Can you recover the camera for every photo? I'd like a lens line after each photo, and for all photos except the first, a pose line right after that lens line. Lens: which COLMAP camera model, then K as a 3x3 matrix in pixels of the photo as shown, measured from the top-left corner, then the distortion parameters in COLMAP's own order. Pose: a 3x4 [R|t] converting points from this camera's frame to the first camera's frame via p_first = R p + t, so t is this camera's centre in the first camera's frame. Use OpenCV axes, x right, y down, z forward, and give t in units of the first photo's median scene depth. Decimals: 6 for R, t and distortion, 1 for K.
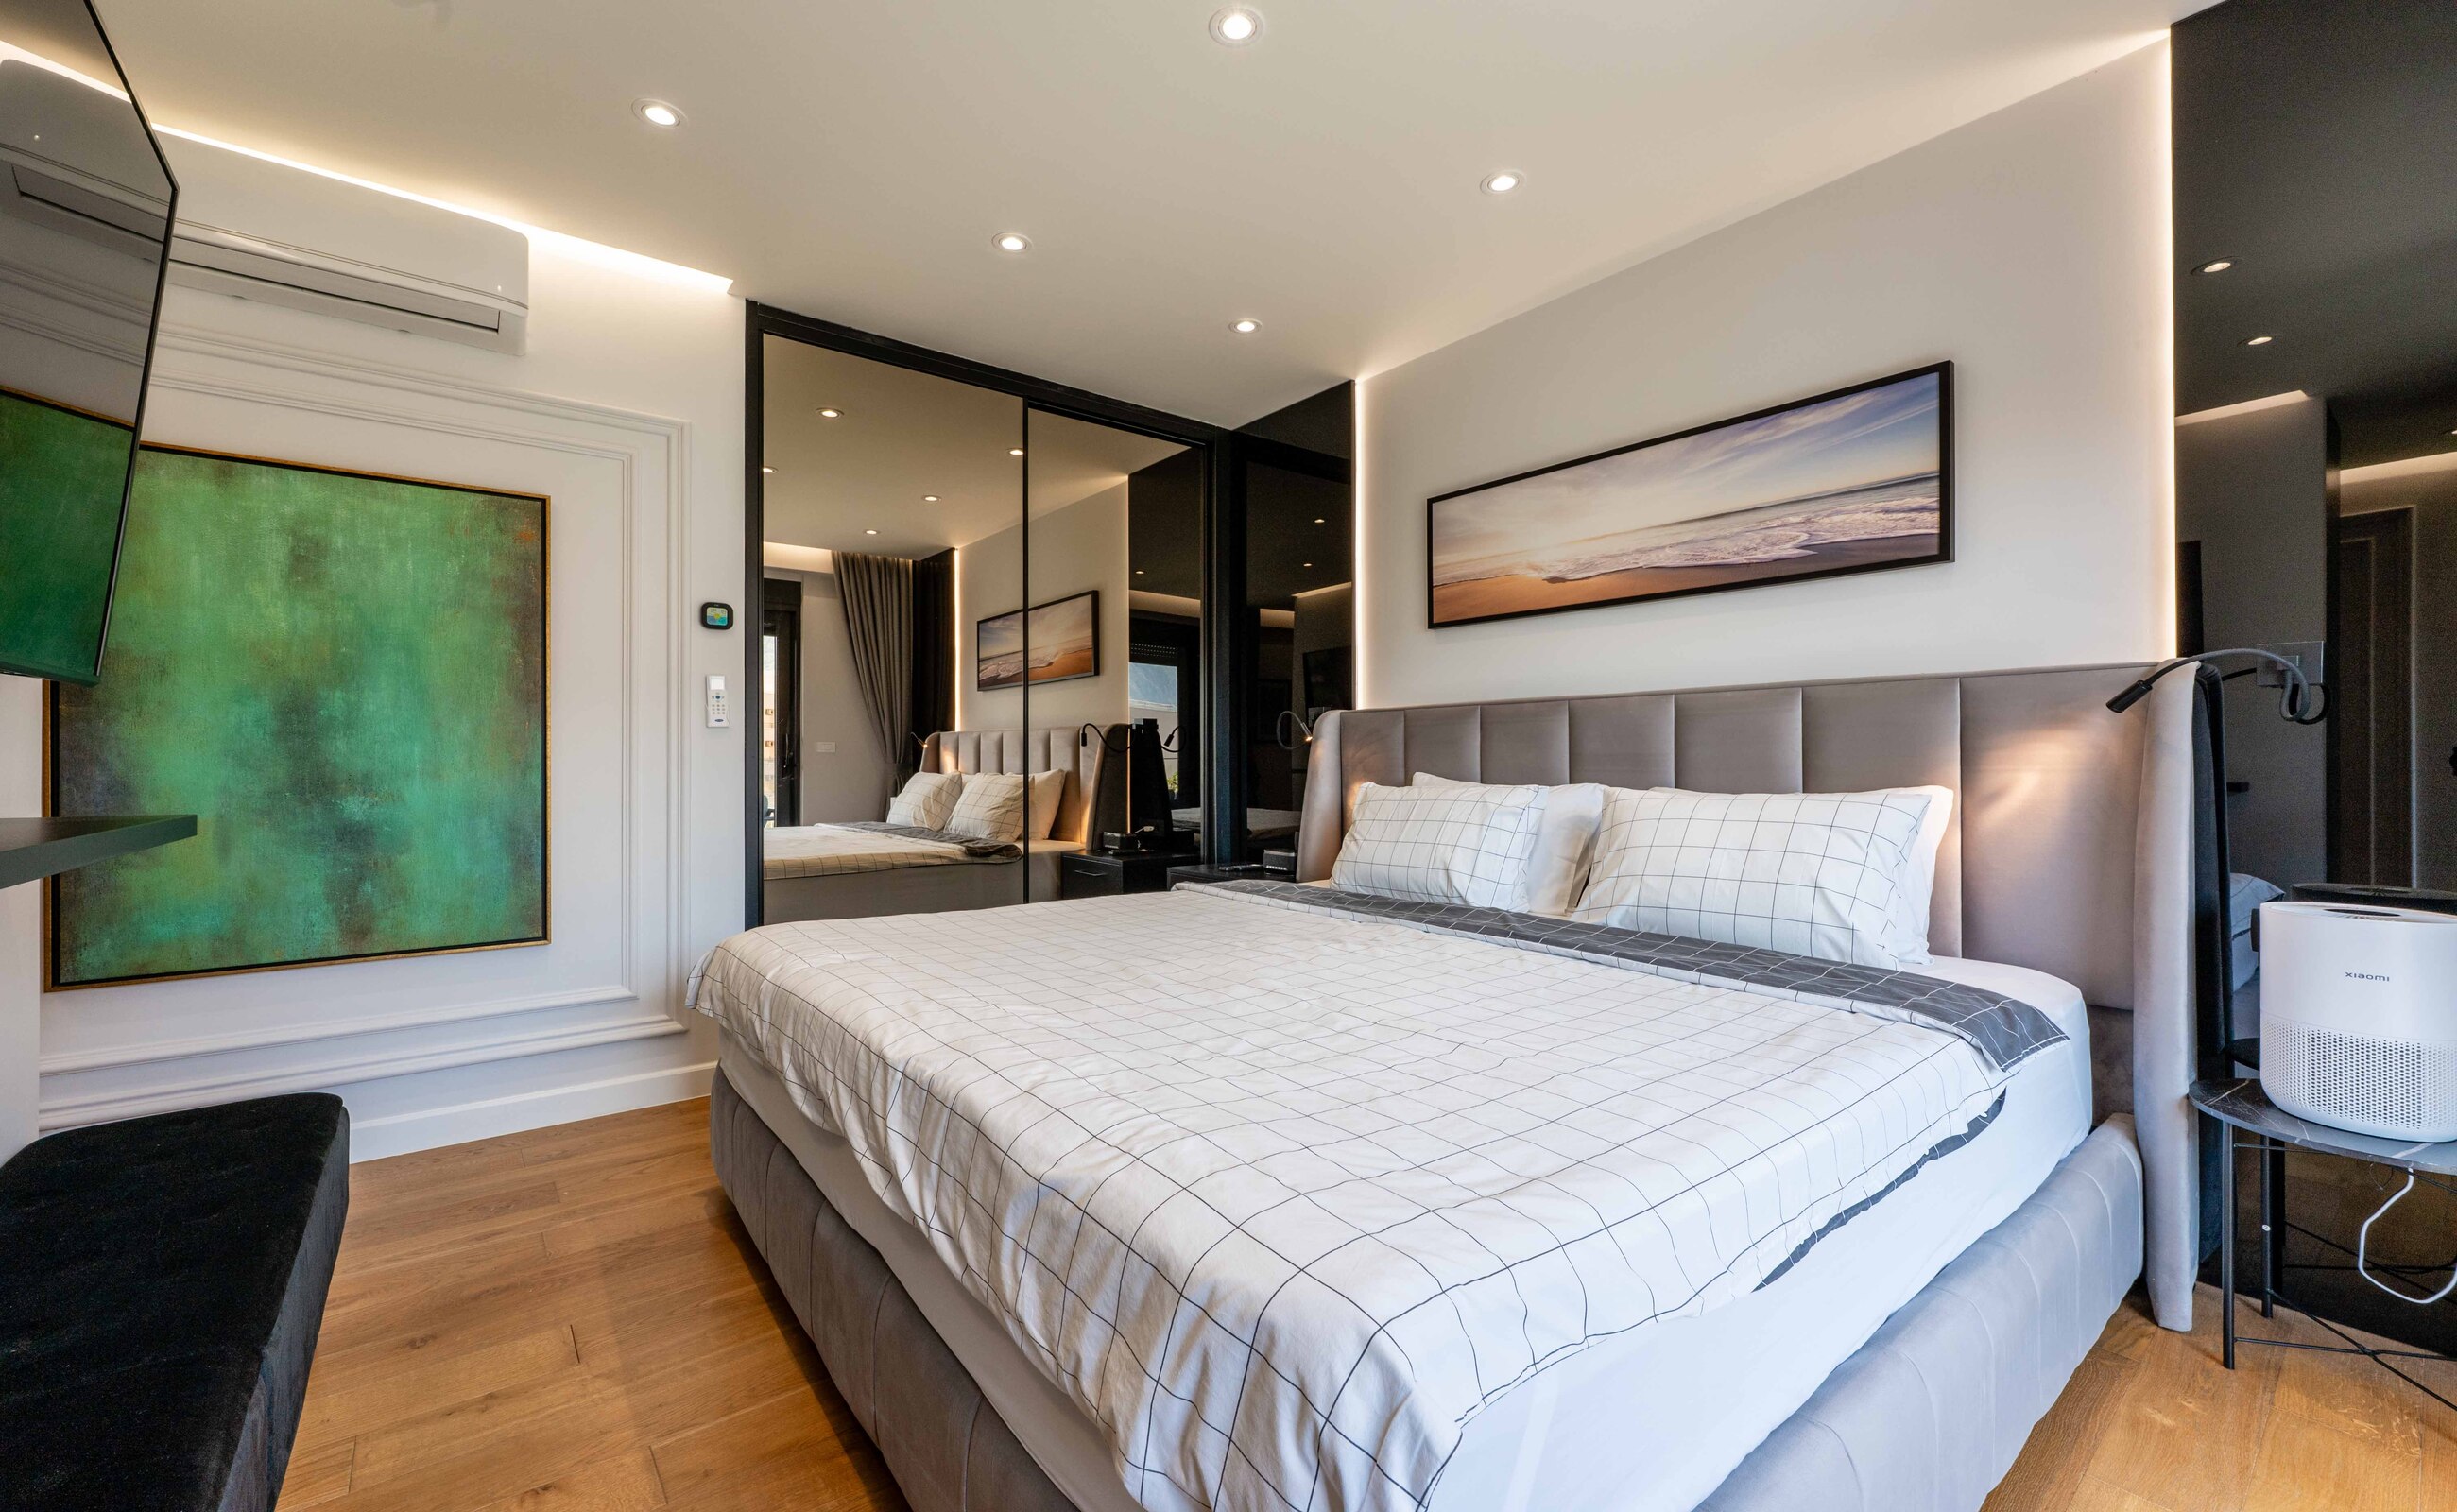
lens RADIAL K [[990.5, 0, 1225.1], [0, 990.5, 755.4], [0, 0, 1]] dist [-0.002560, 0.000015]
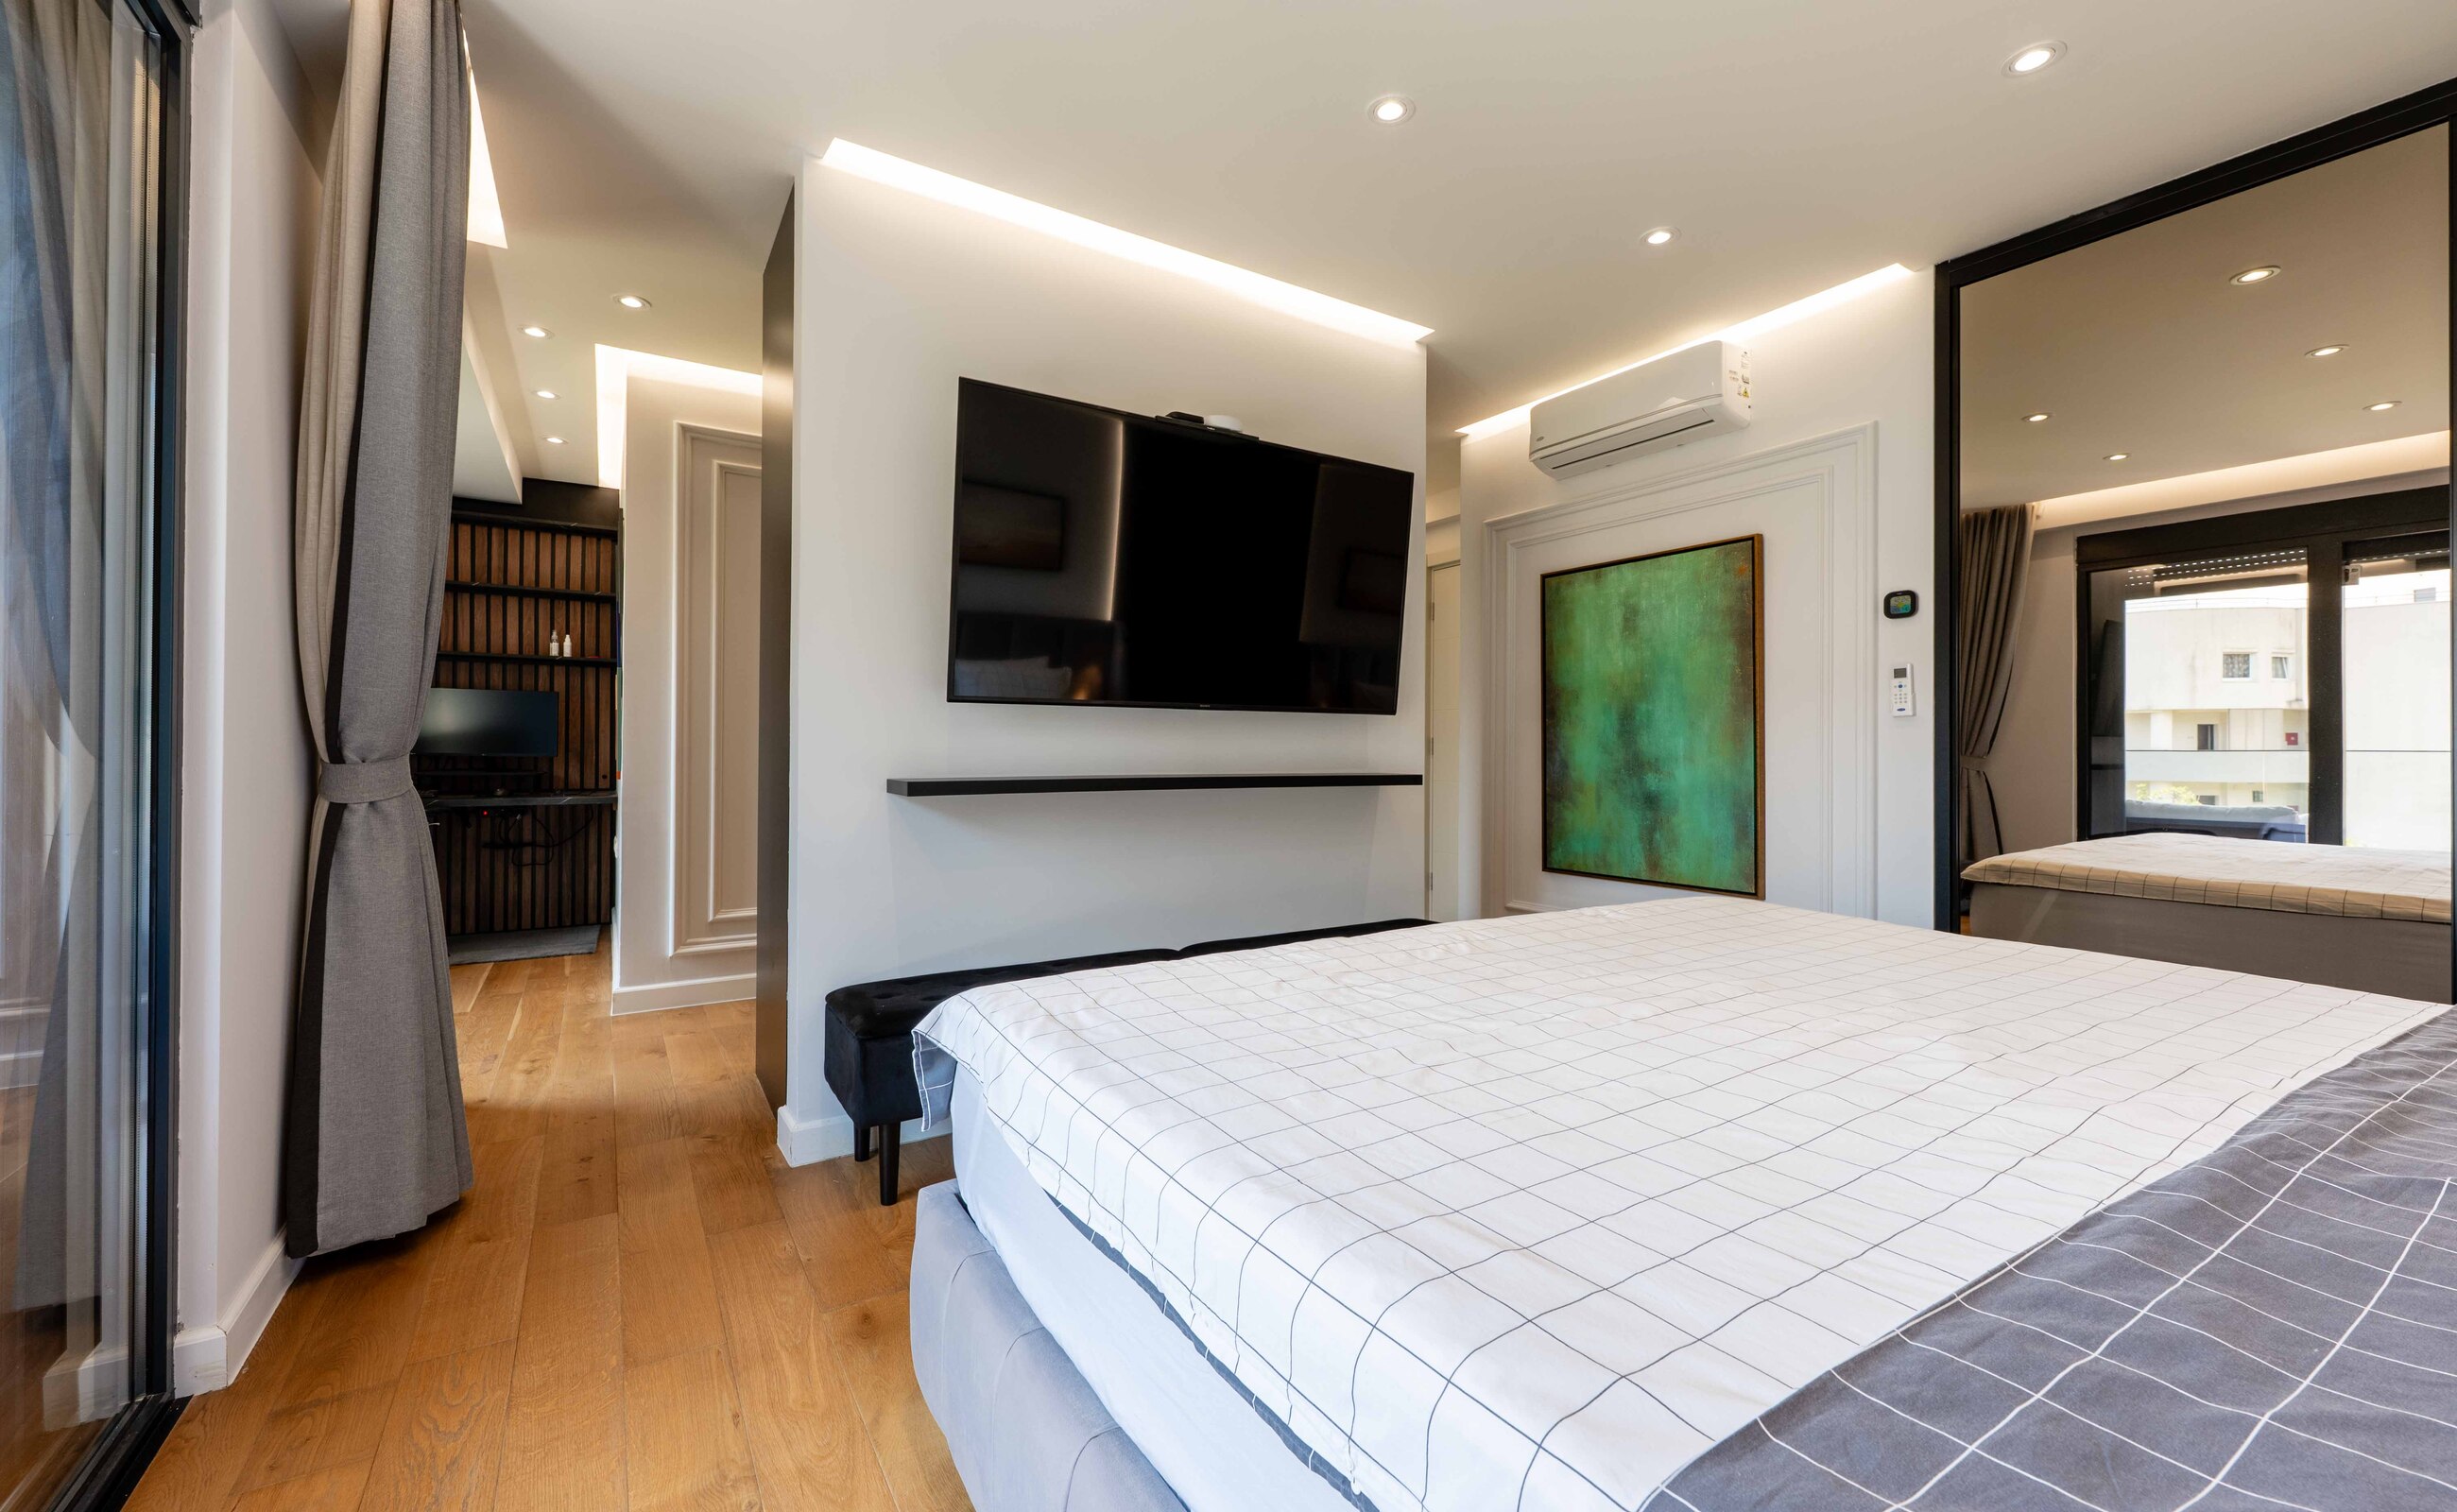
lens RADIAL K [[990.5, 0, 1228.8], [0, 990.5, 745.3], [0, 0, 1]] dist [-0.002560, 0.000015]
pose [[-0.109105, -0.004932, -0.994018, 0.655099], [0.002814, 0.999982, -0.005271, 0.005198], [0.994026, -0.003372, -0.109089, 0.523477]]
